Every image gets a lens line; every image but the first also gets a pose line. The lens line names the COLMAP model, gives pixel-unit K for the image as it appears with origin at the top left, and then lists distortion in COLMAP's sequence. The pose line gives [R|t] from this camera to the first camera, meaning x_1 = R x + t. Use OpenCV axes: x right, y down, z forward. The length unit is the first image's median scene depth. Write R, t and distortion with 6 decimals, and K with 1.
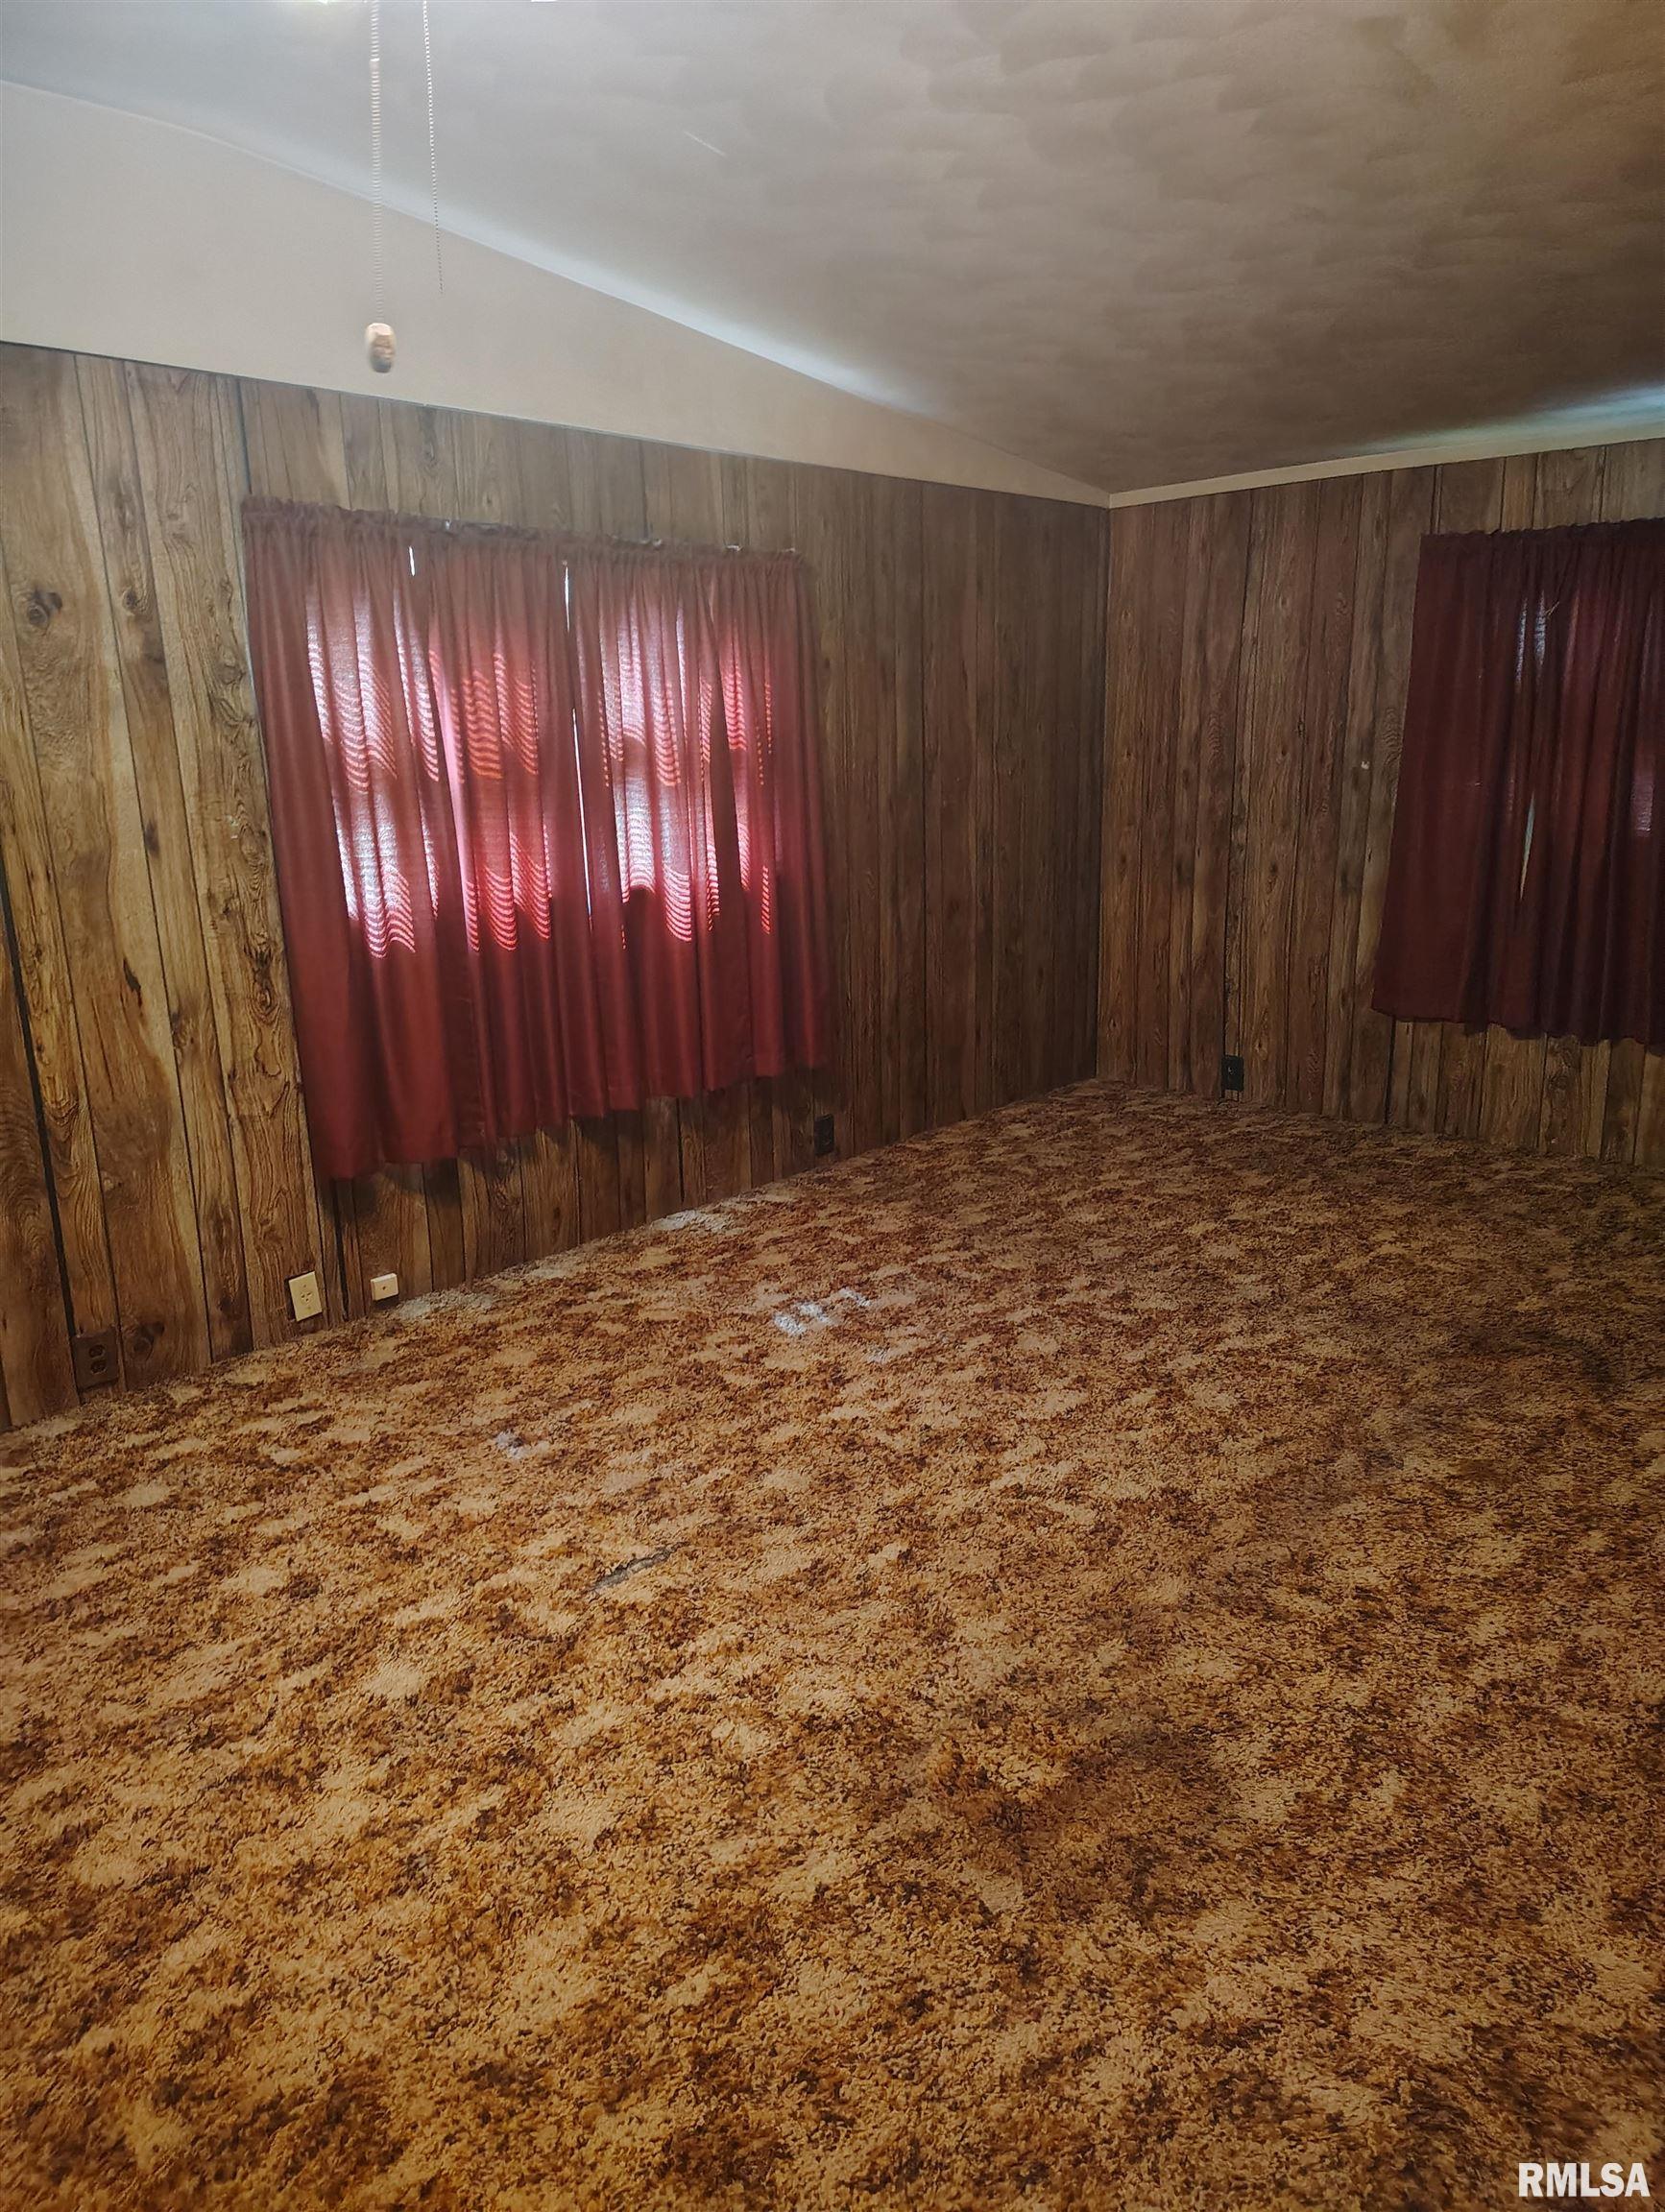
lens RADIAL K [[1585.5, 0, 832.5], [0, 1585.5, 1106.0], [0, 0, 1]] dist [0.052255, -0.067022]
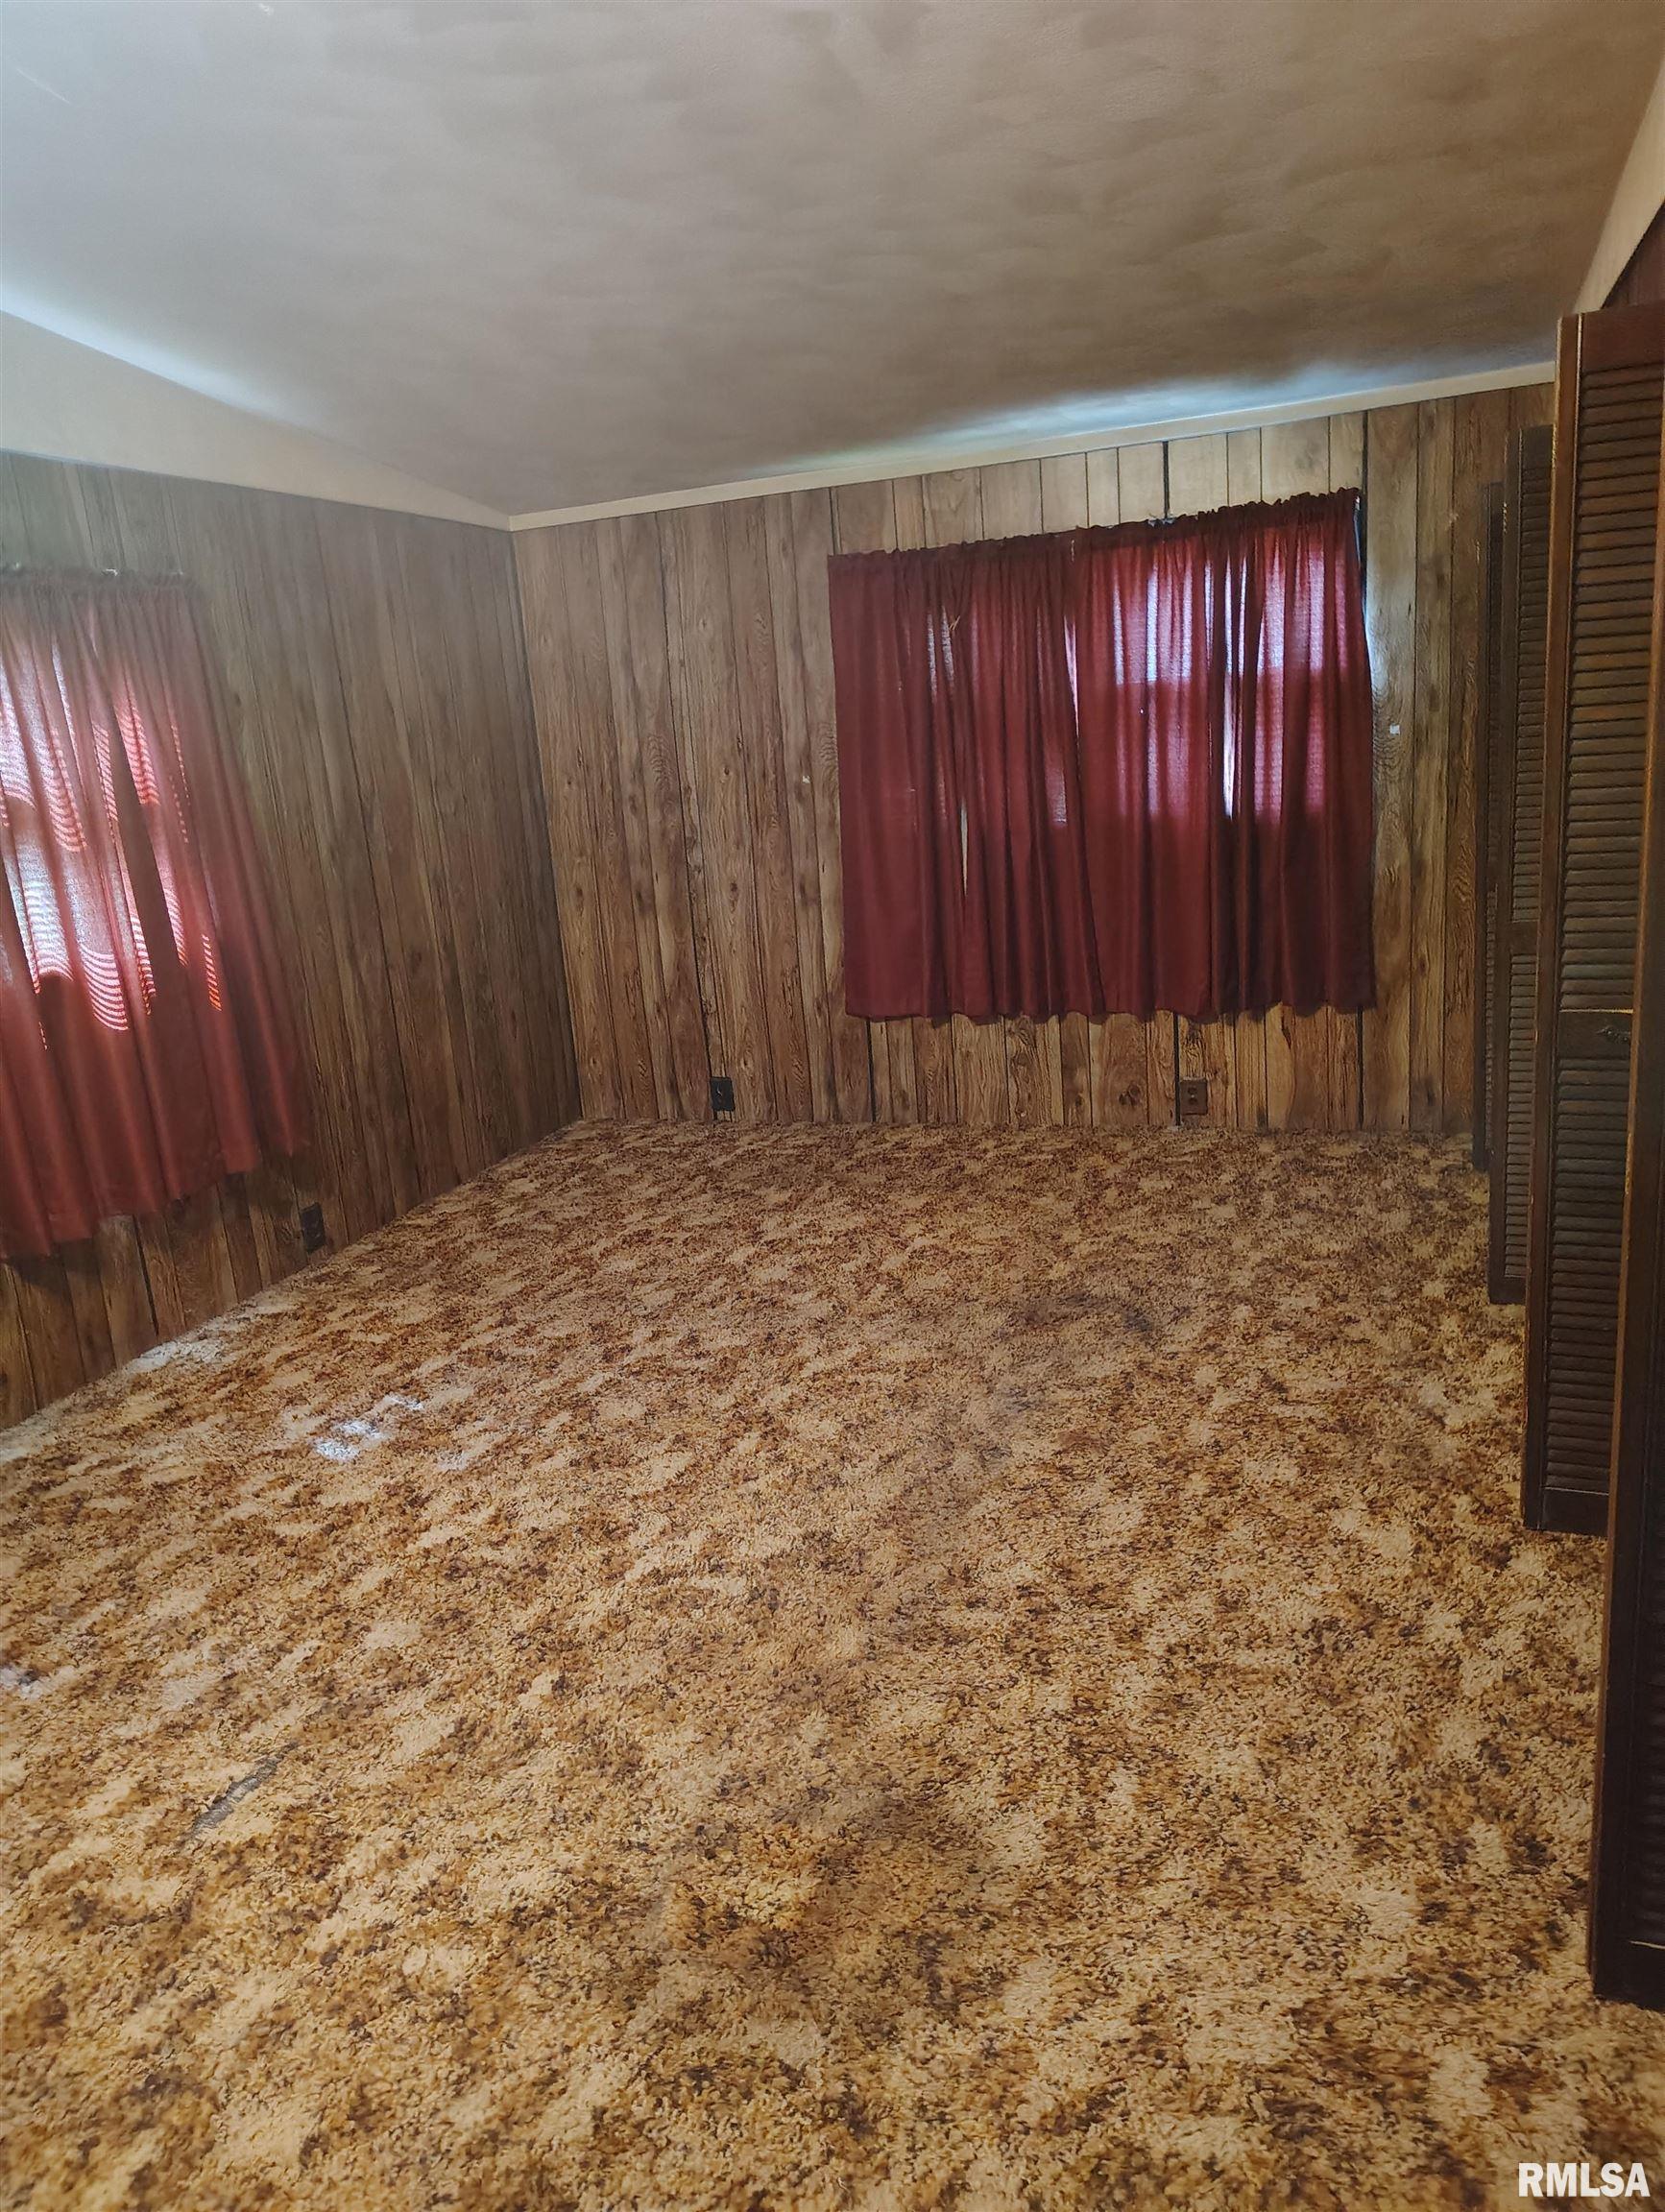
lens RADIAL K [[1568.2, 0, 832.5], [0, 1568.2, 1106.0], [0, 0, 1]] dist [0.066643, -0.092746]
pose [[0.916072, -0.143600, 0.374420, -0.084493], [0.151372, 0.988438, 0.008739, -0.017651], [-0.371346, 0.048671, 0.927218, 0.096199]]
